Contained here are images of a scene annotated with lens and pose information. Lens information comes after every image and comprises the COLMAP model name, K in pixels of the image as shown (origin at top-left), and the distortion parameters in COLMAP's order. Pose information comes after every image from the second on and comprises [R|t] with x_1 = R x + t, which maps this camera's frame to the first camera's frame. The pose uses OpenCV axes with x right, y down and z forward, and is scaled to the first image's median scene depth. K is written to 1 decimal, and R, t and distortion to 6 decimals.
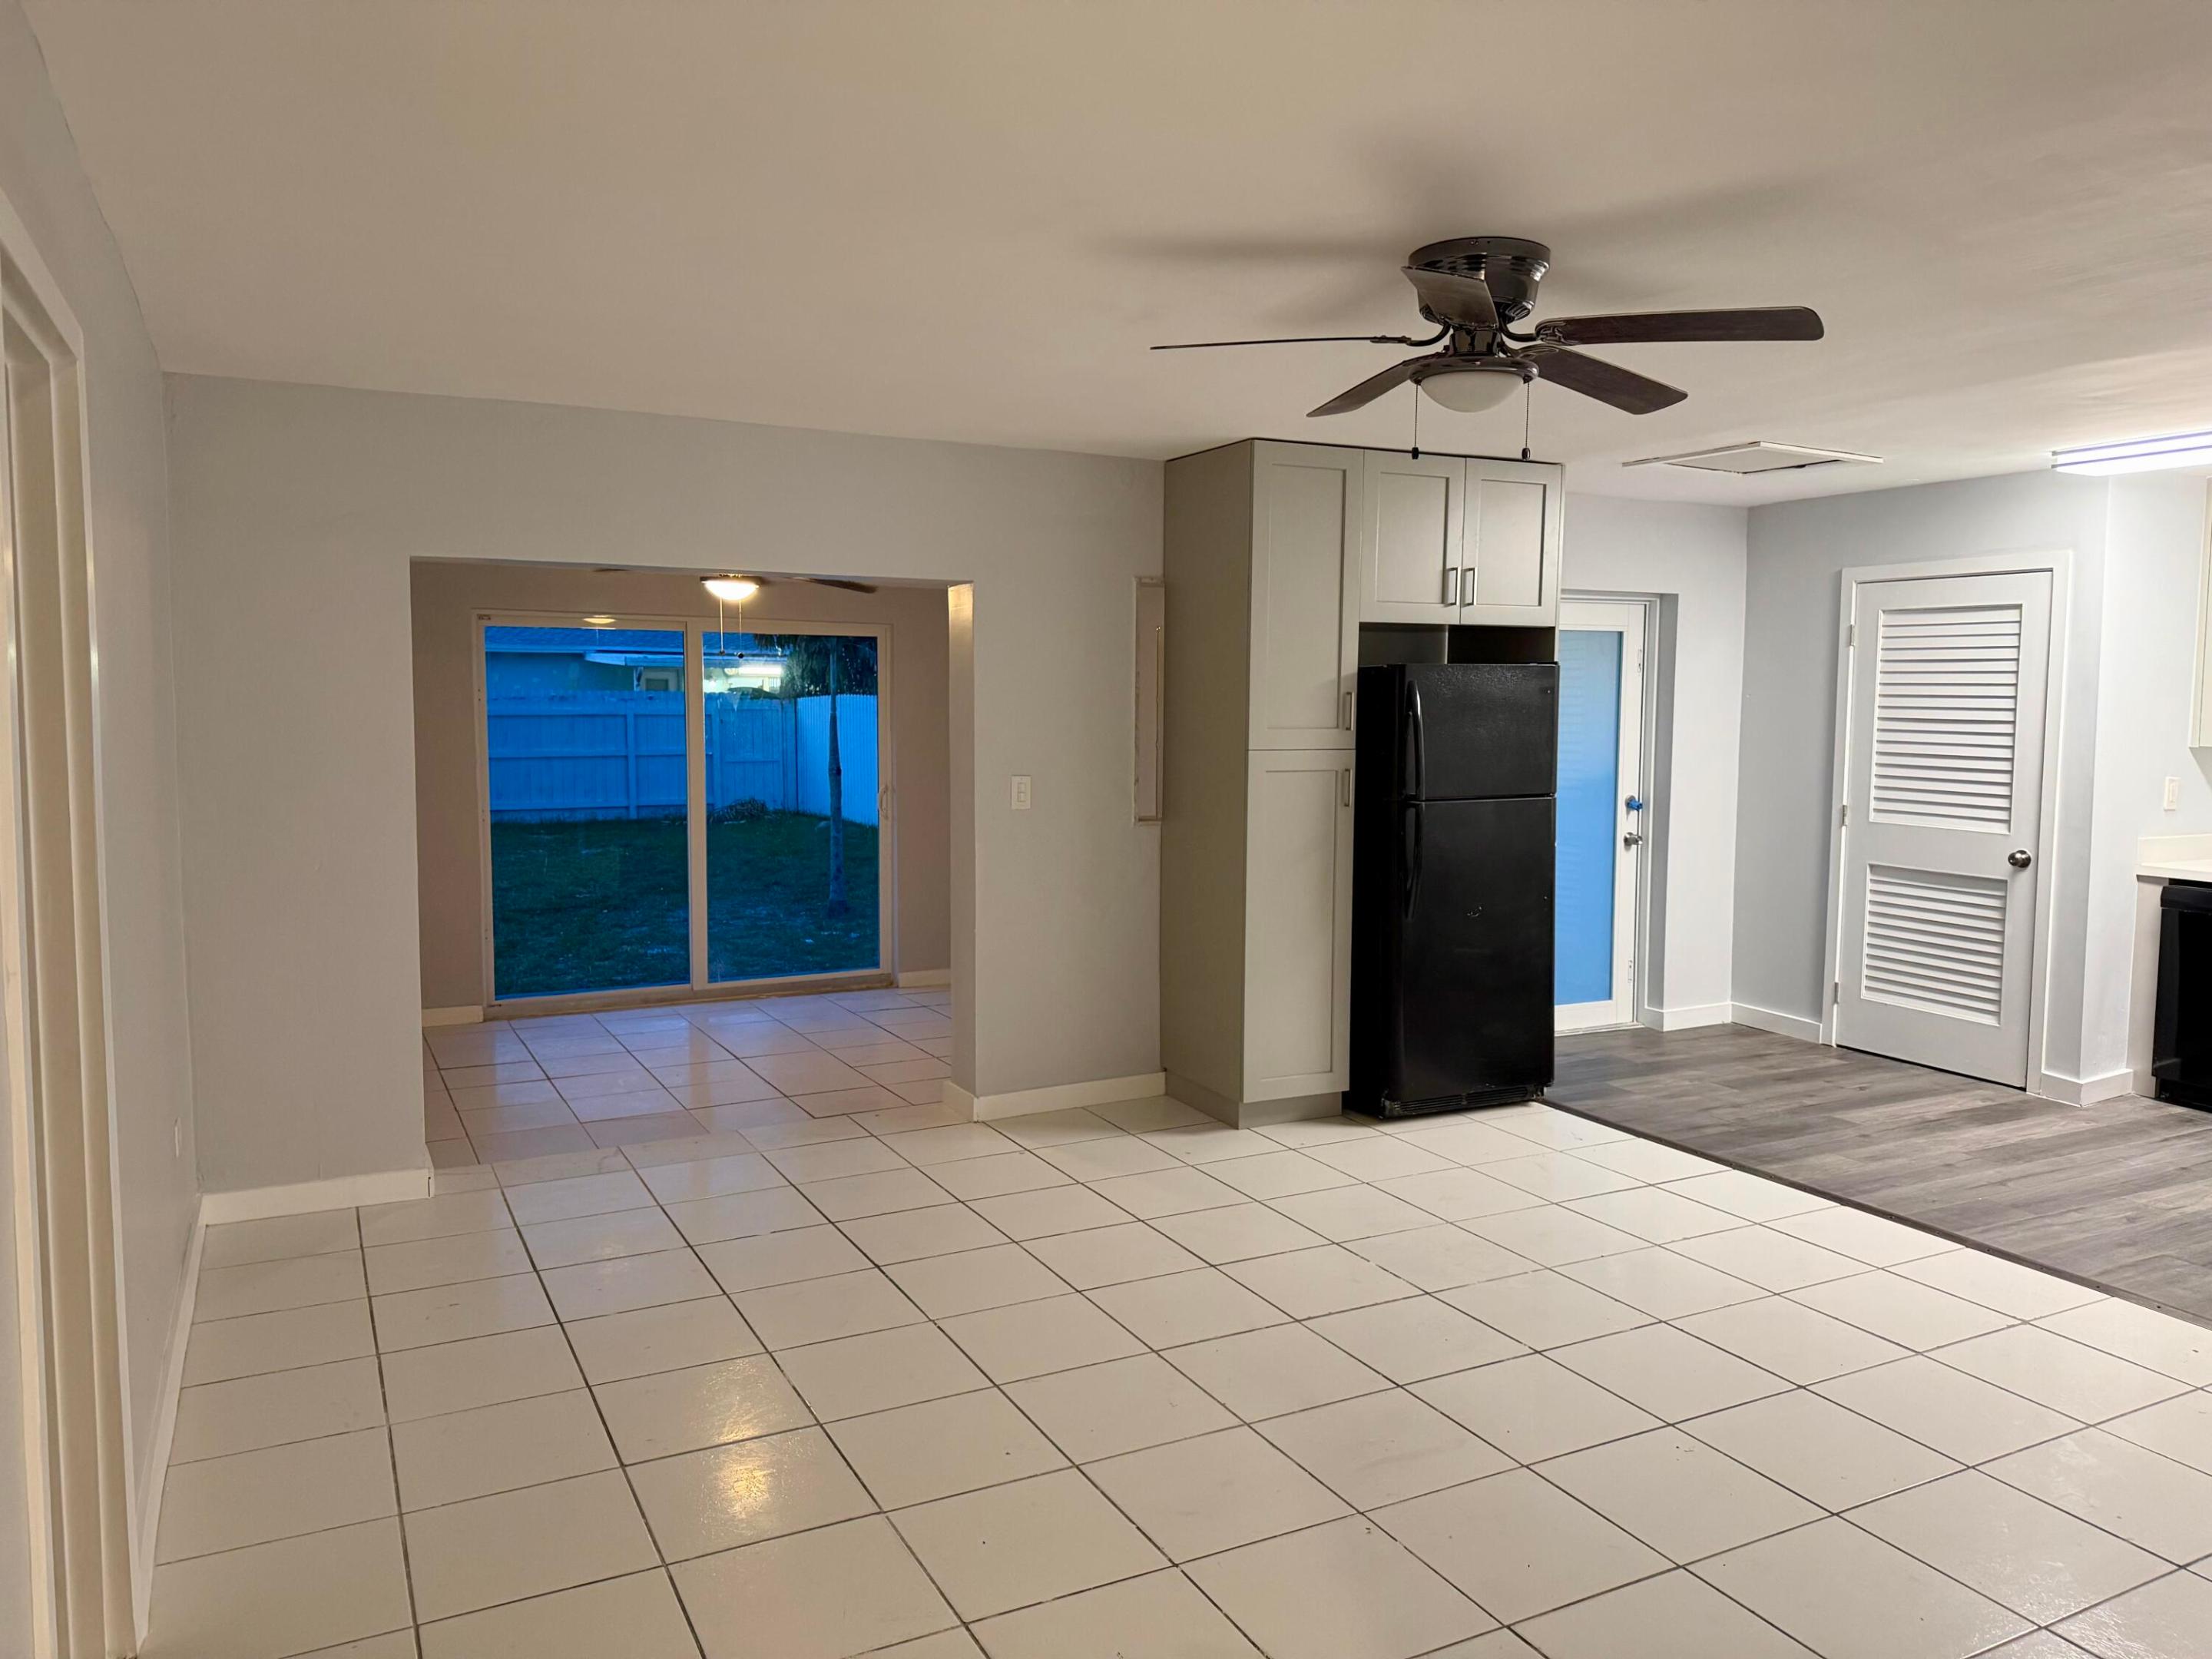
lens RADIAL K [[1582.7, 0, 1106.0], [0, 1582.7, 829.5], [0, 0, 1]] dist [0.000111, 0.000224]
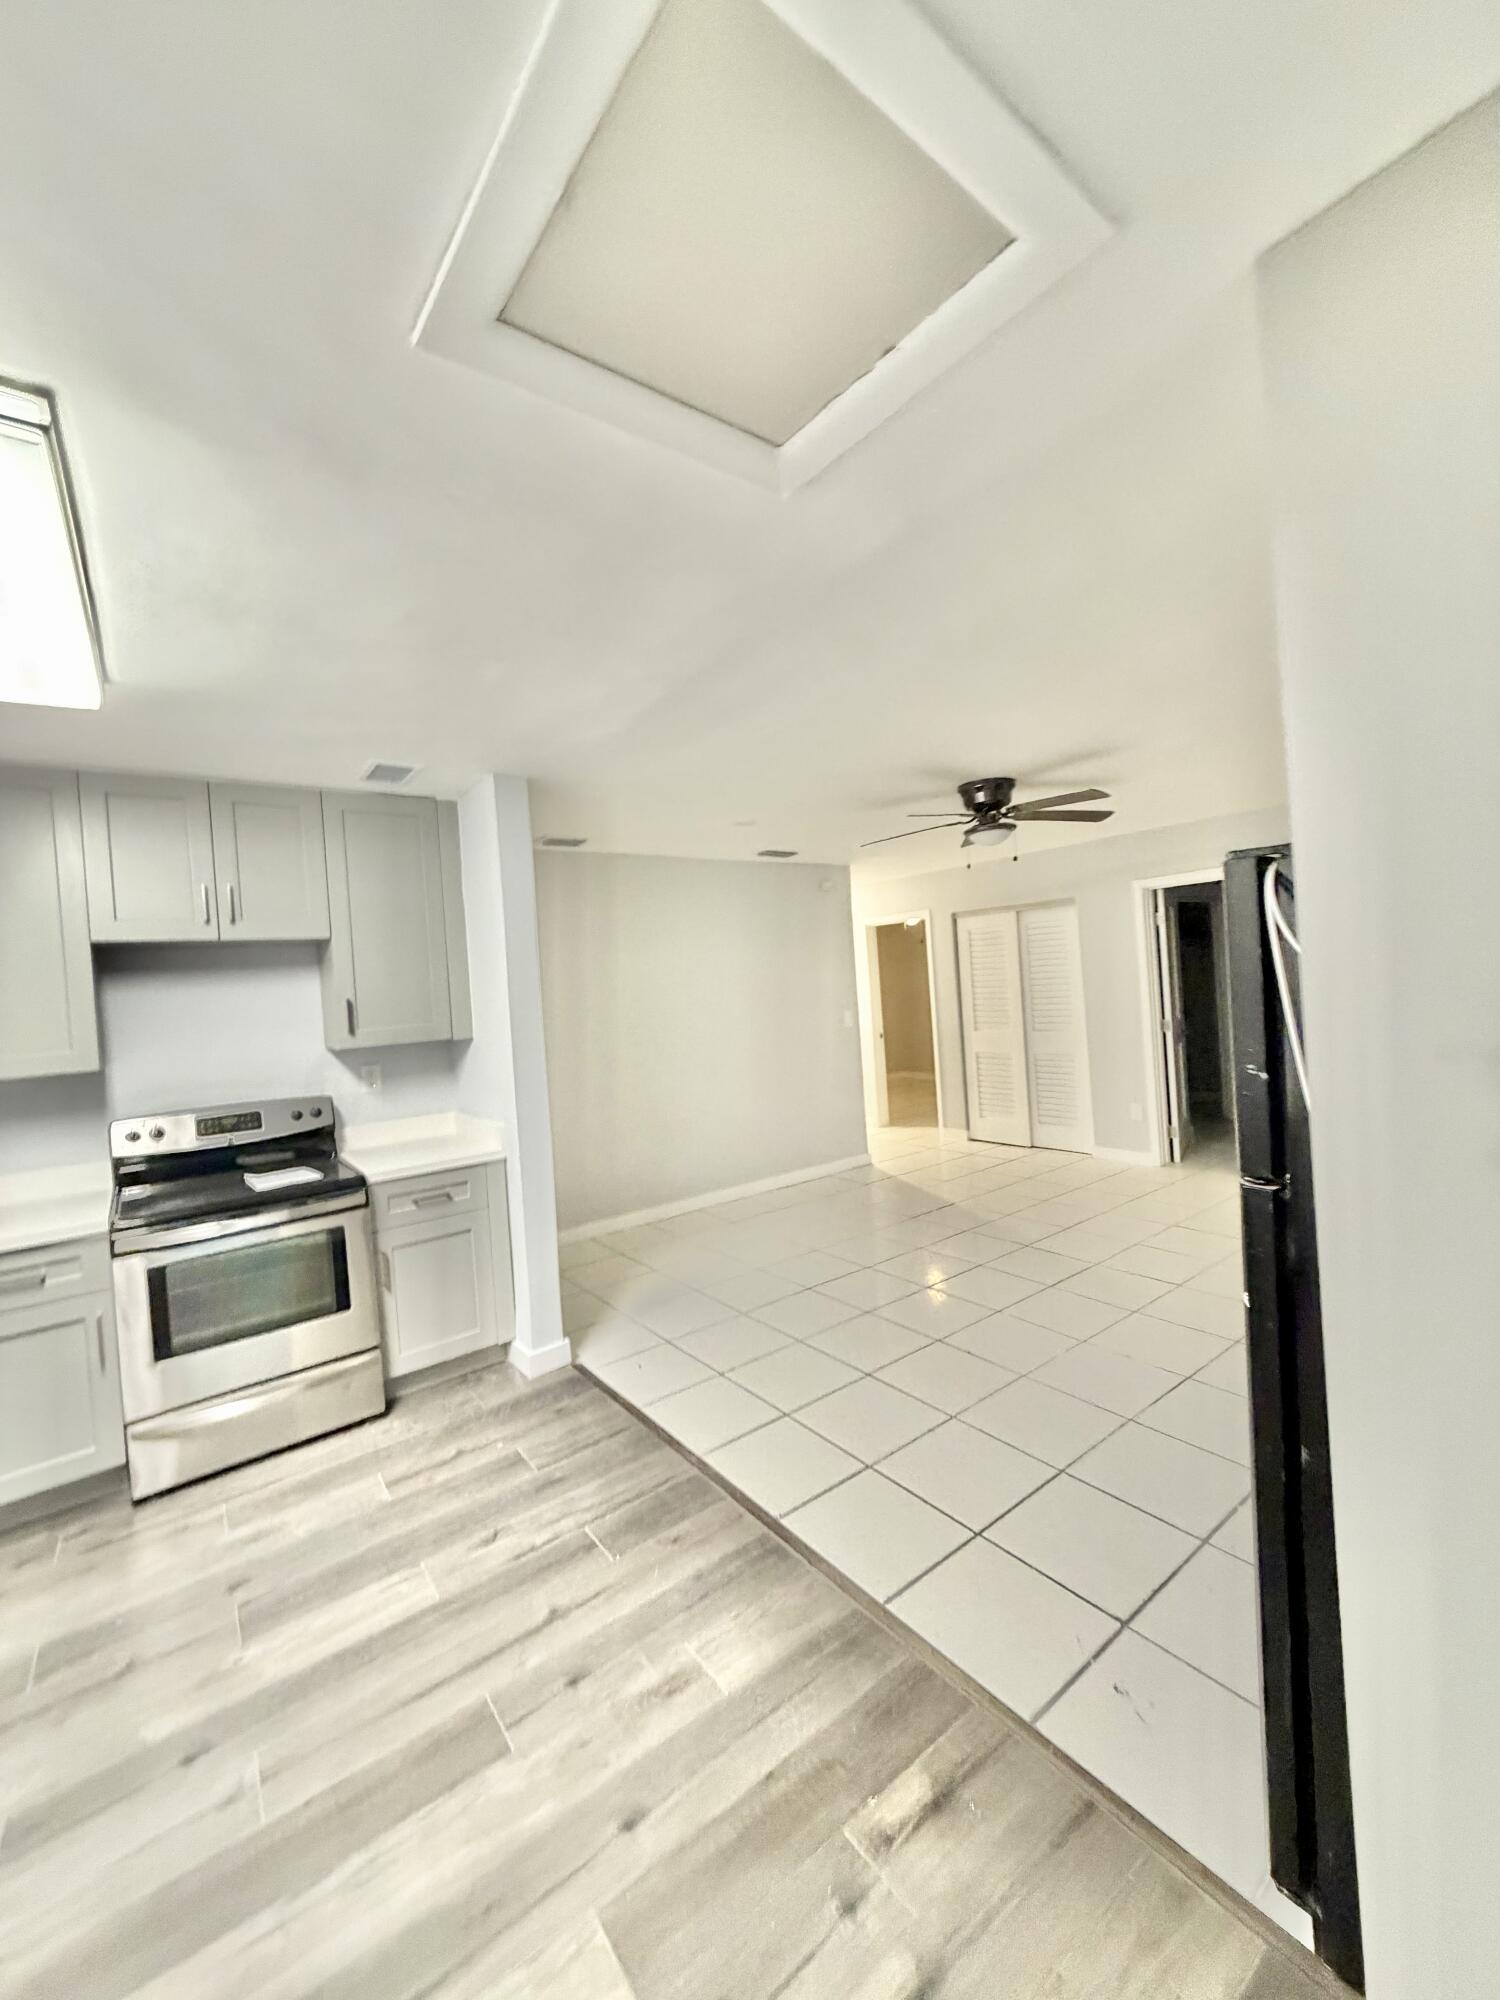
lens RADIAL K [[837.6, 0, 750.0], [0, 837.6, 1000.0], [0, 0, 1]] dist [0.000717, 0.000038]
pose [[-0.981333, 0.062313, -0.181941, 0.531609], [0.045867, 0.994586, 0.093244, -0.108768], [0.186767, 0.083158, -0.978878, 1.403863]]
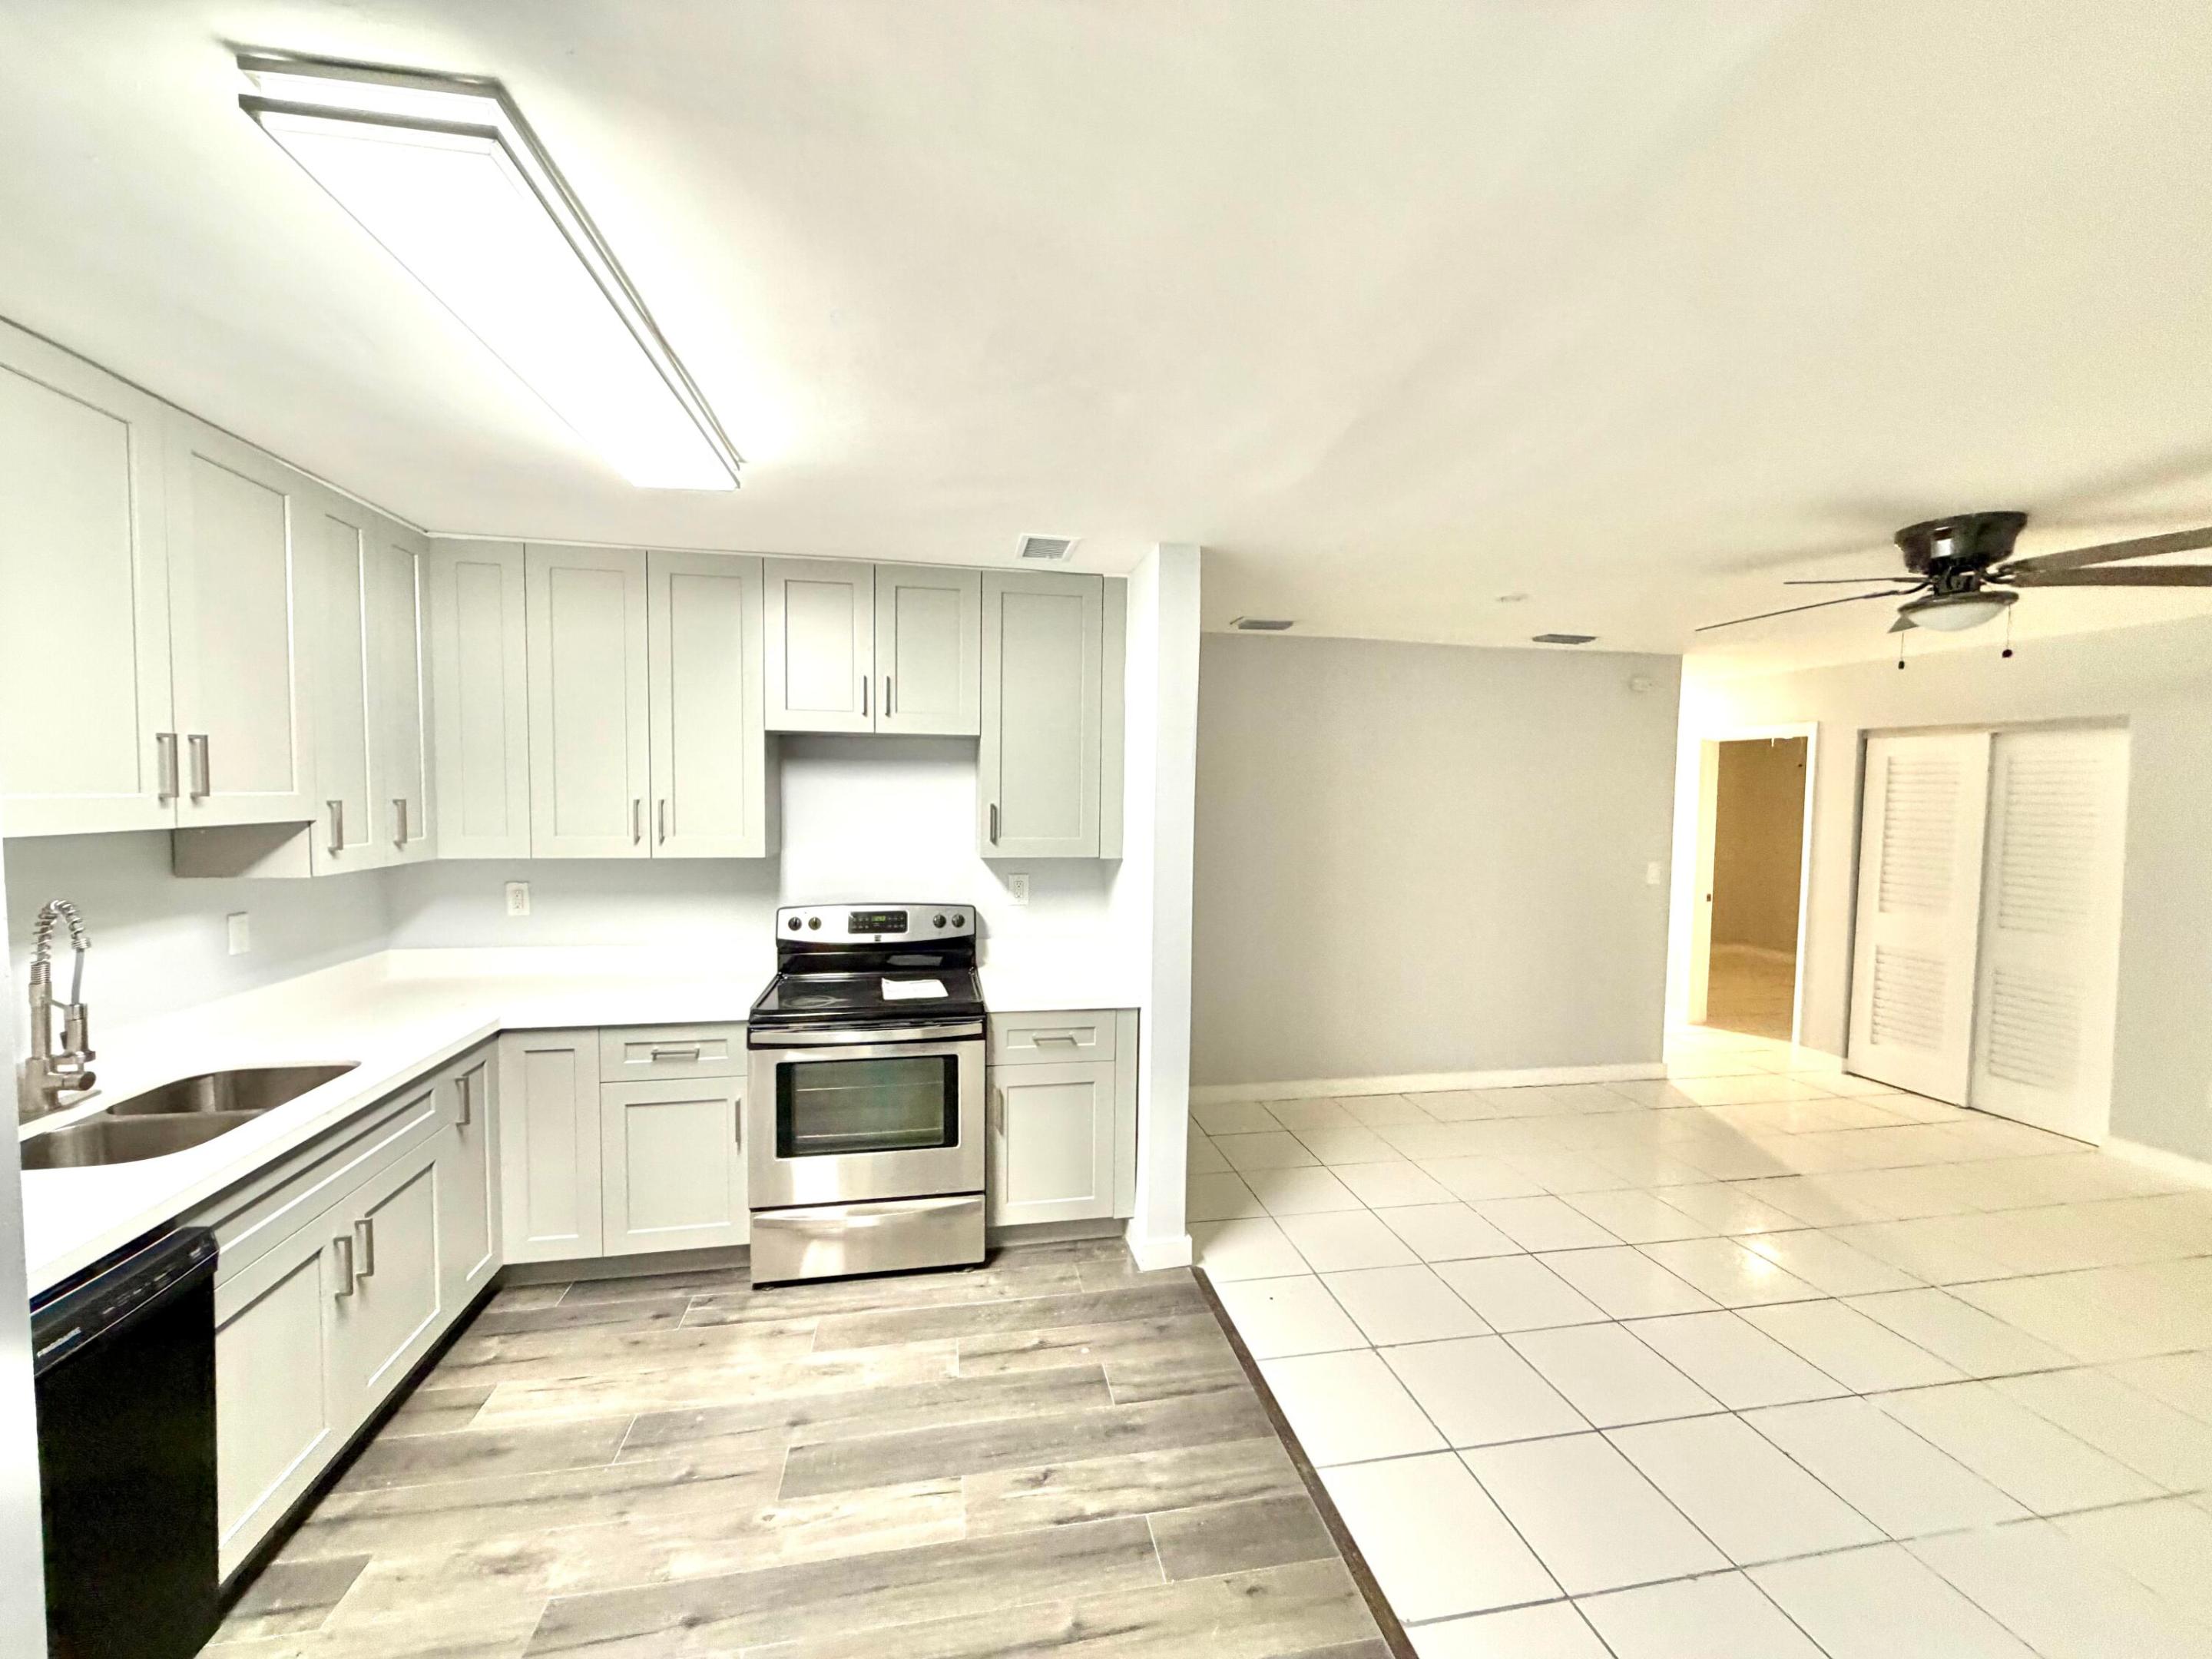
lens RADIAL K [[879.7, 0, 1106.0], [0, 879.7, 829.5], [0, 0, 1]] dist [-0.001327, -0.000076]
pose [[-0.959246, -0.033145, 0.280621, 0.473547], [0.005025, 0.990939, 0.134221, -0.126426], [-0.282527, 0.130161, -0.950388, 1.284555]]
